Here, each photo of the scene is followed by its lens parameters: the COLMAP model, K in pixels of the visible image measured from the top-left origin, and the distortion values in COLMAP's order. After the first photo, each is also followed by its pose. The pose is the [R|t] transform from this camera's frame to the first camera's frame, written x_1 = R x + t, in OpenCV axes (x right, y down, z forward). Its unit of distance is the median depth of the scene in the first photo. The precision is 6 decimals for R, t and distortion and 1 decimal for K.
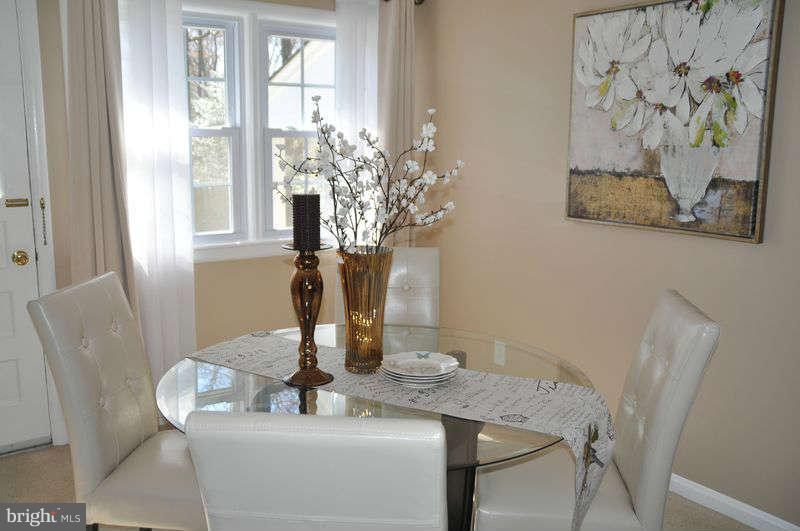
lens RADIAL K [[719.2, 0, 400.0], [0, 719.2, 265.5], [0, 0, 1]] dist [-0.064672, 0.002126]
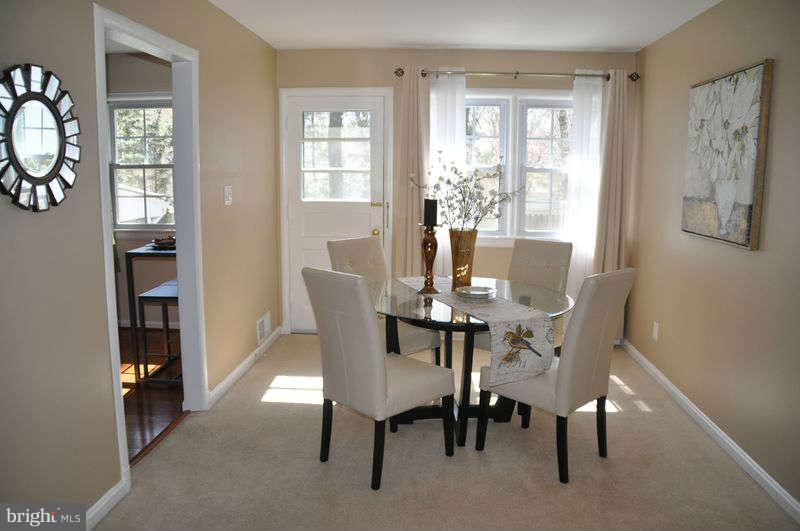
lens RADIAL K [[637.7, 0, 400.0], [0, 637.7, 265.5], [0, 0, 1]] dist [-0.135730, -0.000031]
pose [[0.758770, 0.092484, -0.644760, 0.705525], [-0.114467, 0.993397, 0.007786, 0.061257], [0.641222, 0.067896, 0.764345, -0.301843]]
